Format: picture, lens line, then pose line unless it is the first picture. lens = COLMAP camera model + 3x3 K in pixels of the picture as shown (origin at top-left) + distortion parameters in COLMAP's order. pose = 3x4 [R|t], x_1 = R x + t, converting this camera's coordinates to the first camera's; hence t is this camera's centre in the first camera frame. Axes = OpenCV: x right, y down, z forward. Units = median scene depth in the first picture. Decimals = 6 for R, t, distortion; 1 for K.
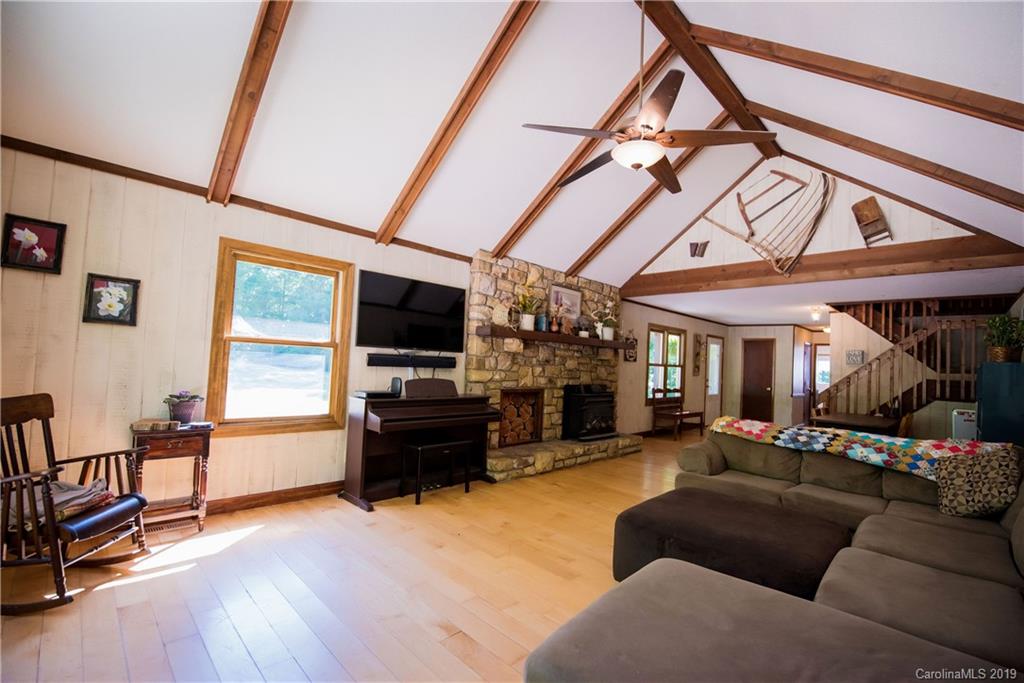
lens RADIAL K [[445.1, 0, 509.2], [0, 445.1, 338.6], [0, 0, 1]] dist [-0.012650, -0.000635]
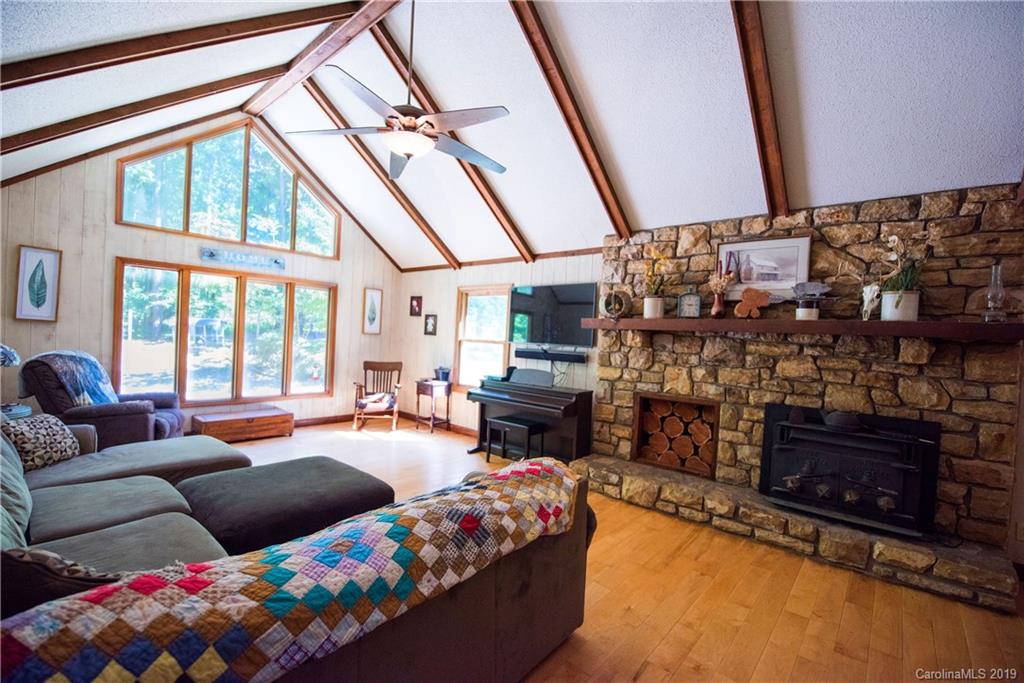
lens RADIAL K [[445.1, 0, 512.0], [0, 445.1, 340.6], [0, 0, 1]] dist [-0.012650, -0.000635]
pose [[0.054644, -0.035486, -0.997875, 0.767293], [0.008510, 0.999349, -0.035072, 0.043352], [0.998470, -0.006575, 0.054910, 0.689808]]
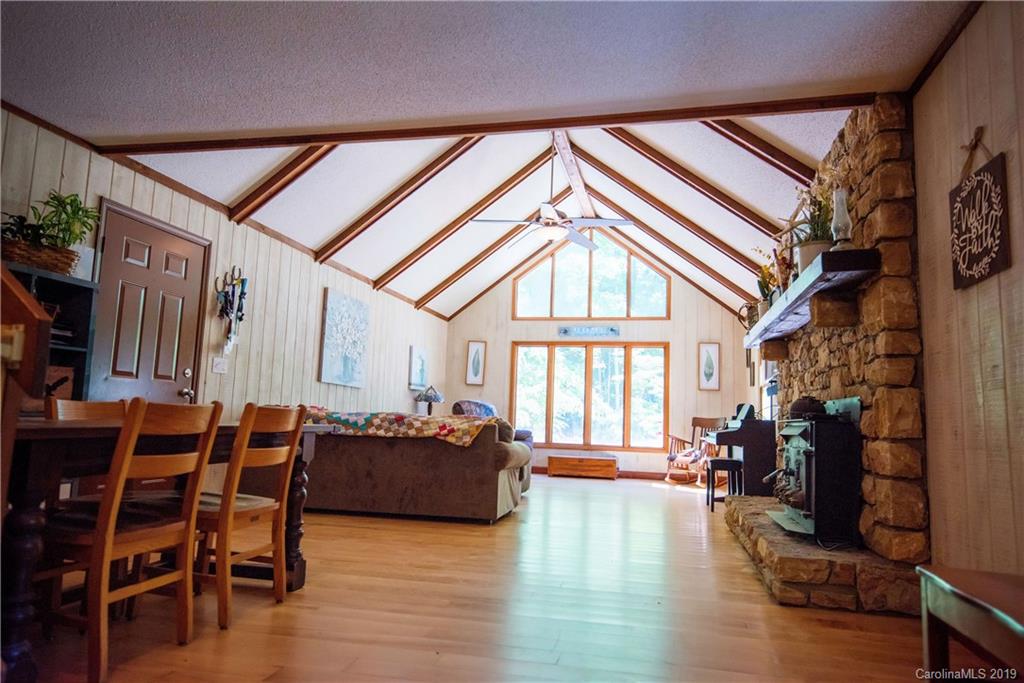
lens RADIAL K [[667.8, 0, 511.2], [0, 667.8, 343.5], [0, 0, 1]] dist [0.003777, 0.000119]
pose [[-0.855378, -0.138077, -0.499263, 0.853463], [-0.049855, 0.981290, -0.185971, 0.206714], [0.515600, -0.134185, -0.846257, 1.582451]]
